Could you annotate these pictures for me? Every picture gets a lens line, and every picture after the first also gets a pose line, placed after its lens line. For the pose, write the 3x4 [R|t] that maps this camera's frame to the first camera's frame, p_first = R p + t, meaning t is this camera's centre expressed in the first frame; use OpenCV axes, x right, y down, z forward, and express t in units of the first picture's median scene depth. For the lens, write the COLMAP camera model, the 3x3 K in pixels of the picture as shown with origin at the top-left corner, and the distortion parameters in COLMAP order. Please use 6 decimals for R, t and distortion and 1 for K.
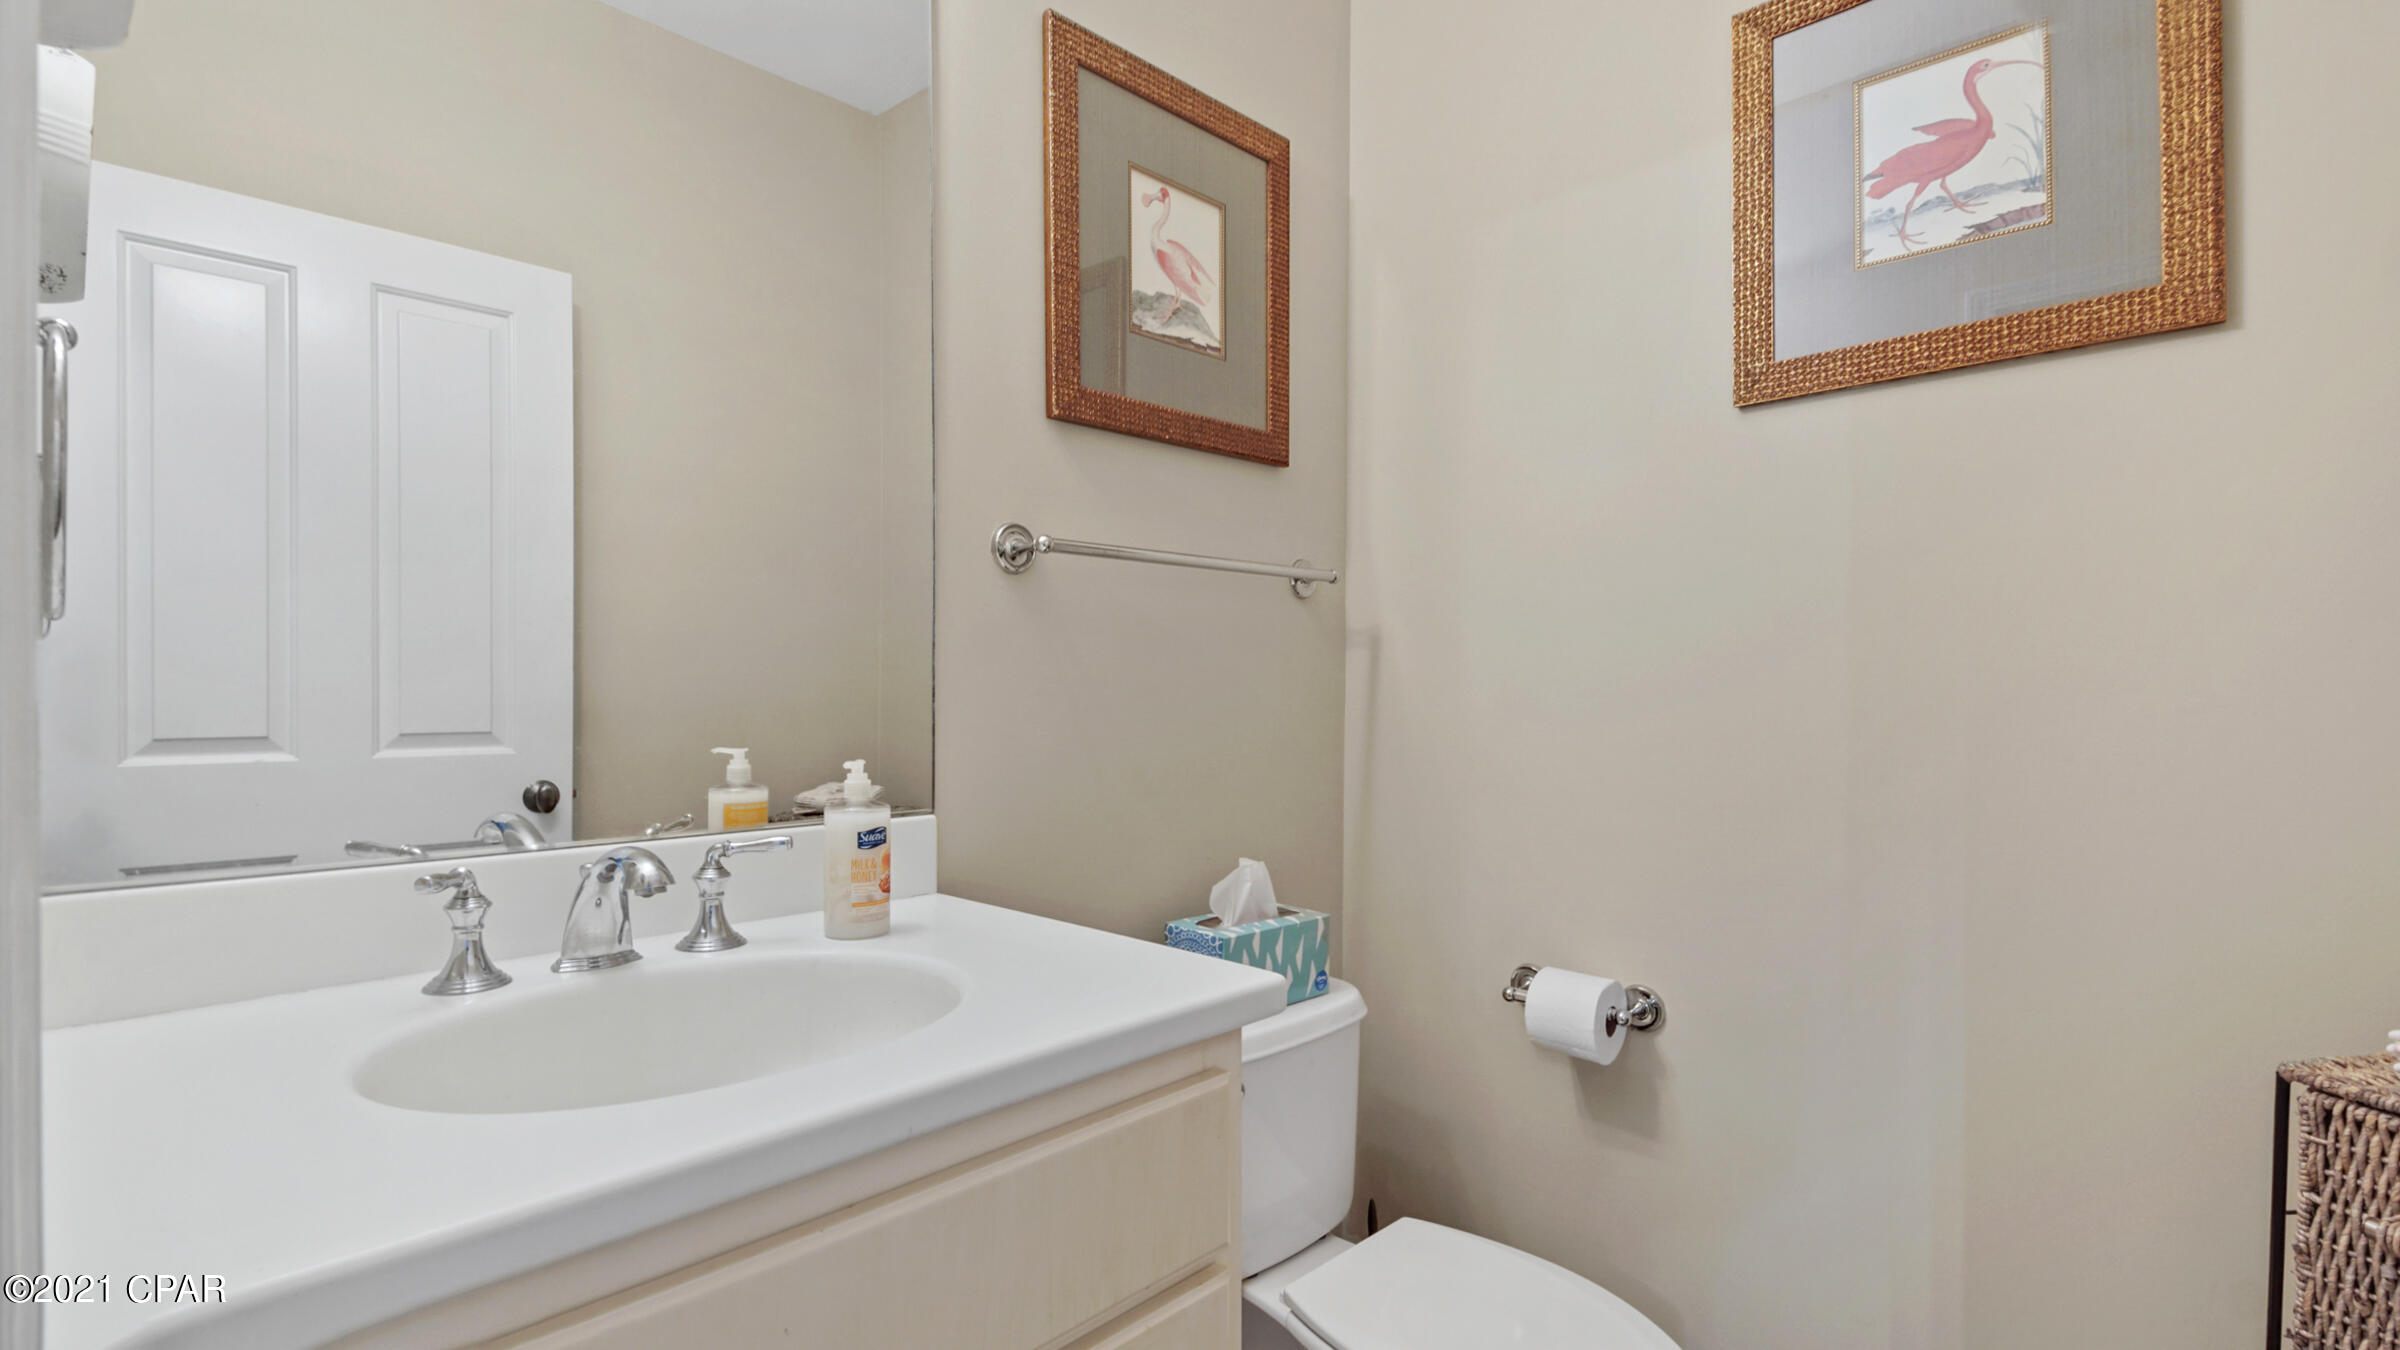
lens RADIAL K [[1137.0, 0, 1218.3], [0, 1137.0, 677.6], [0, 0, 1]] dist [0.025766, -0.012841]
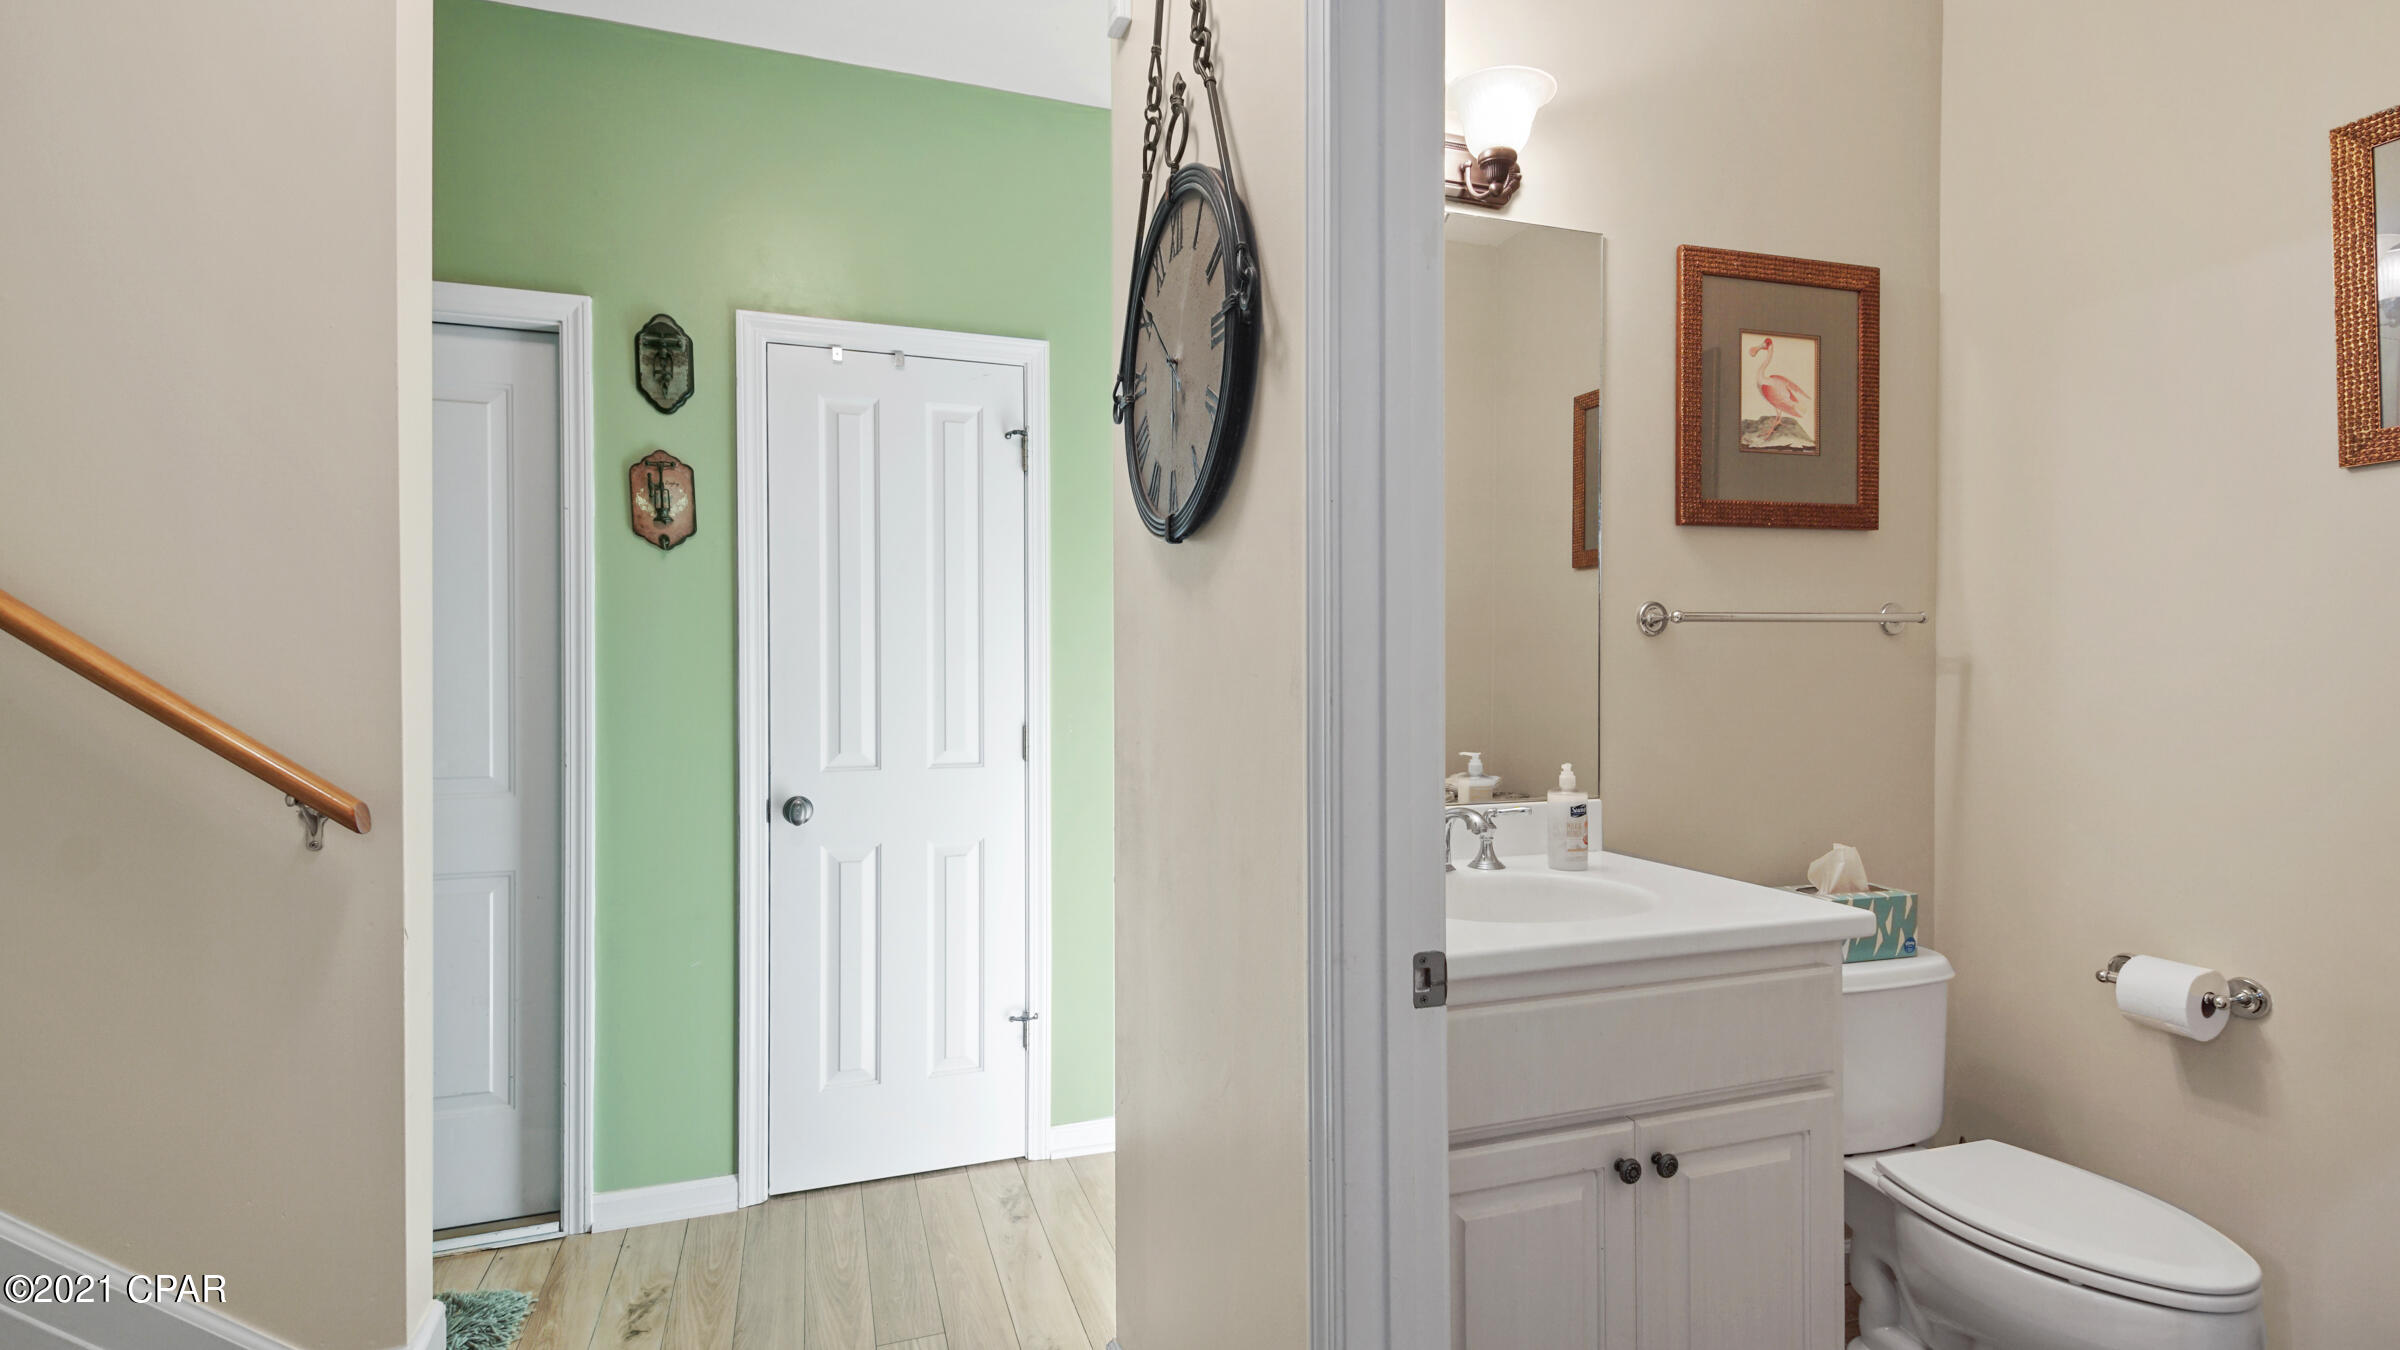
lens RADIAL K [[1137.0, 0, 1189.2], [0, 1137.0, 691.7], [0, 0, 1]] dist [0.025766, -0.012841]
pose [[0.885140, -0.003466, -0.465312, -0.024687], [0.011266, 0.999839, 0.013982, -0.042743], [0.465188, -0.017618, 0.885037, -0.509779]]
